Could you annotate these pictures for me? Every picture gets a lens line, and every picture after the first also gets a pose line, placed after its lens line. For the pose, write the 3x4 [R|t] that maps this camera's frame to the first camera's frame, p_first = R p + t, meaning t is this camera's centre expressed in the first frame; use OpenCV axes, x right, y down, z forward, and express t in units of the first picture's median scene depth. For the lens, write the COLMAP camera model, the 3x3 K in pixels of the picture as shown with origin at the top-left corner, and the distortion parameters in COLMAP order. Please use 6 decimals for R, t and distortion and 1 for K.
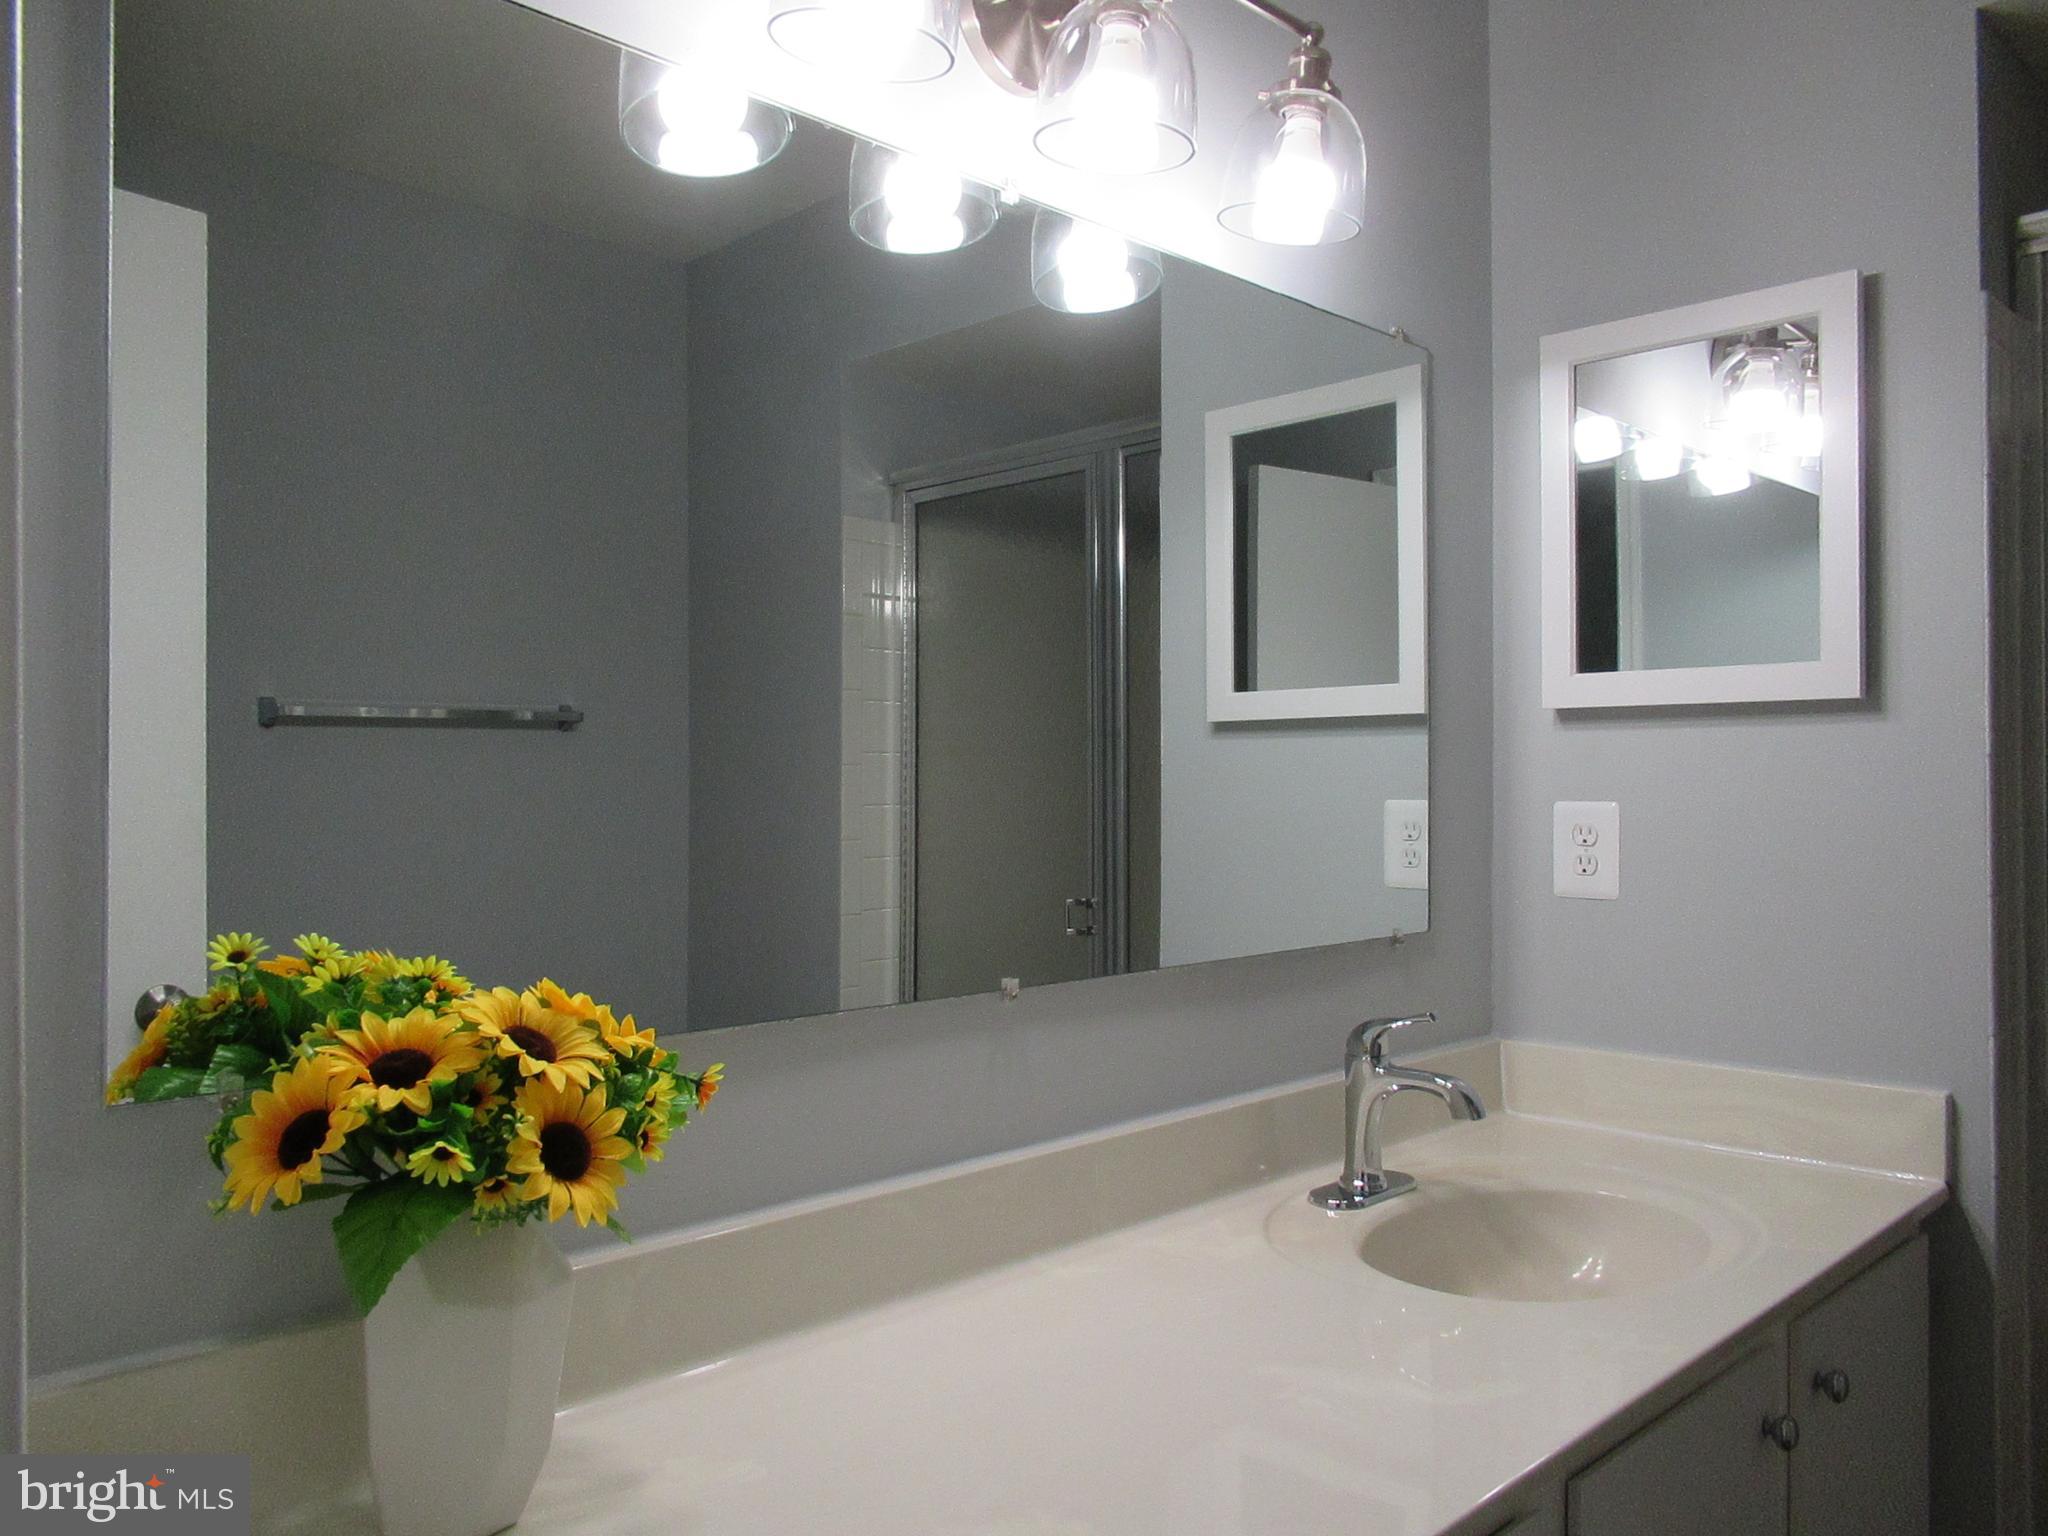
lens RADIAL K [[1502.3, 0, 1020.8], [0, 1502.3, 783.0], [0, 0, 1]] dist [-0.019991, 0.001871]
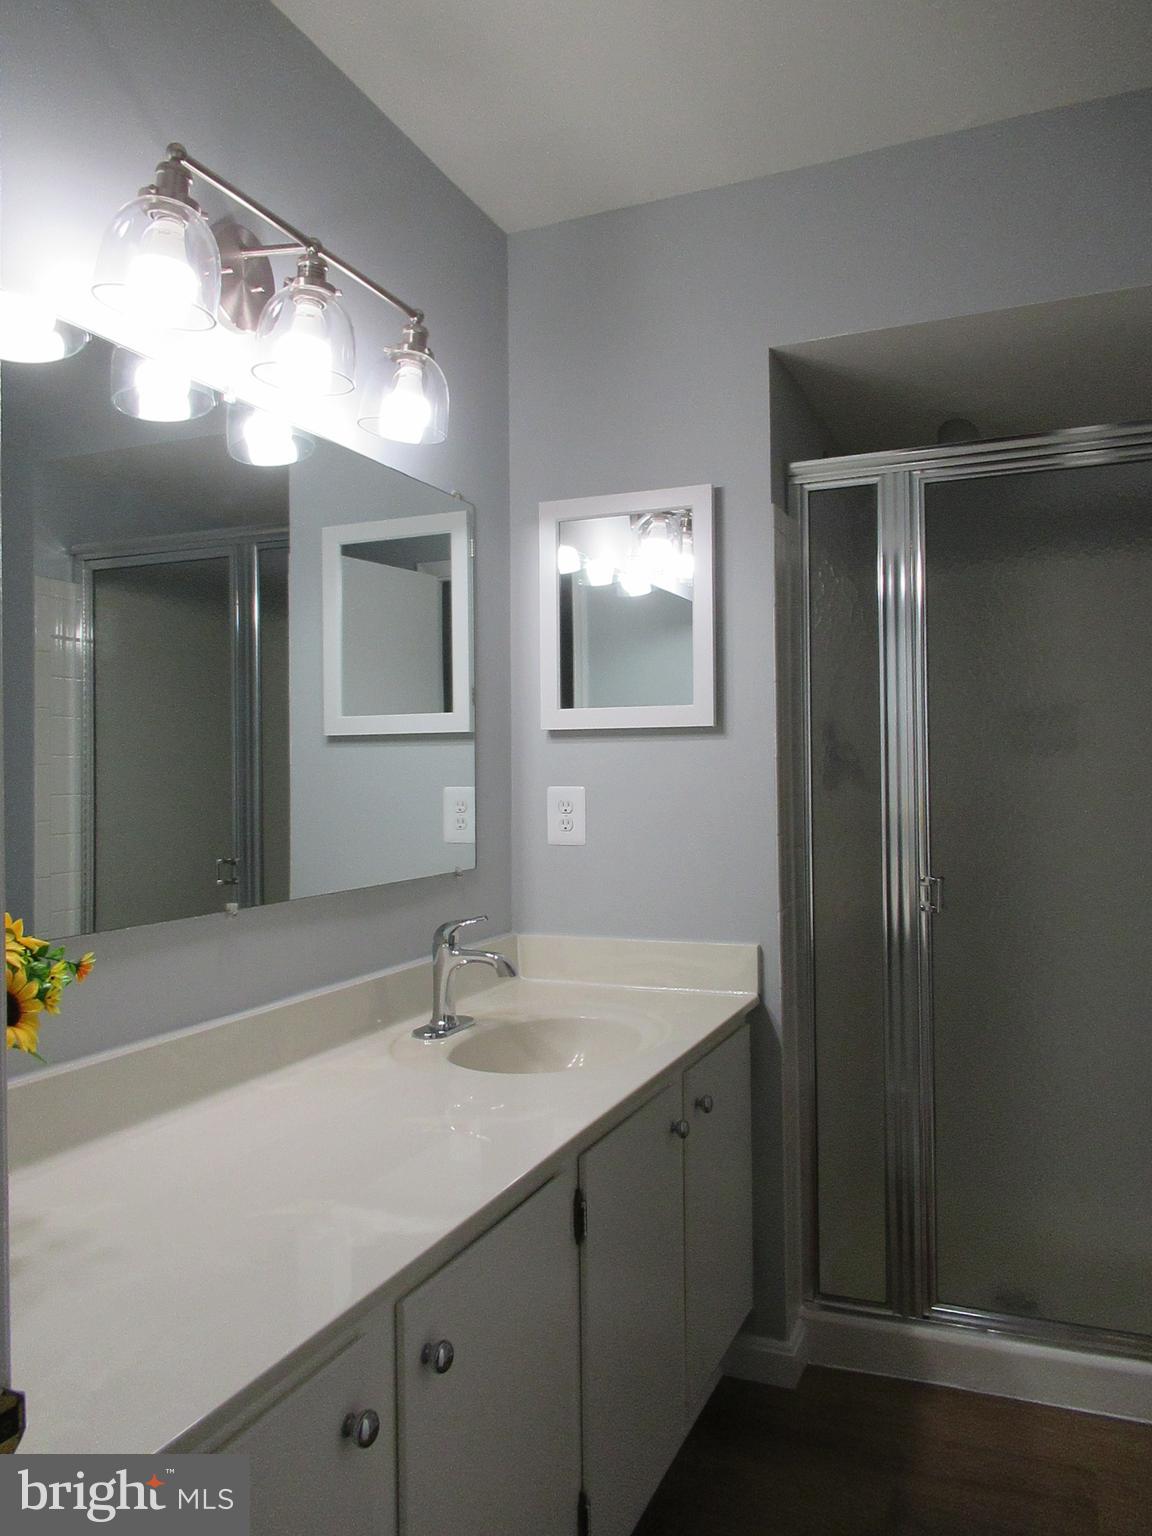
lens RADIAL K [[1137.4, 0, 576.0], [0, 1137.4, 768.0], [0, 0, 1]] dist [-0.003689, -0.005111]
pose [[0.922668, -0.002314, 0.385589, -0.111914], [0.005273, 0.999964, -0.006618, 0.000562], [-0.385560, 0.008140, 0.922647, -0.187198]]
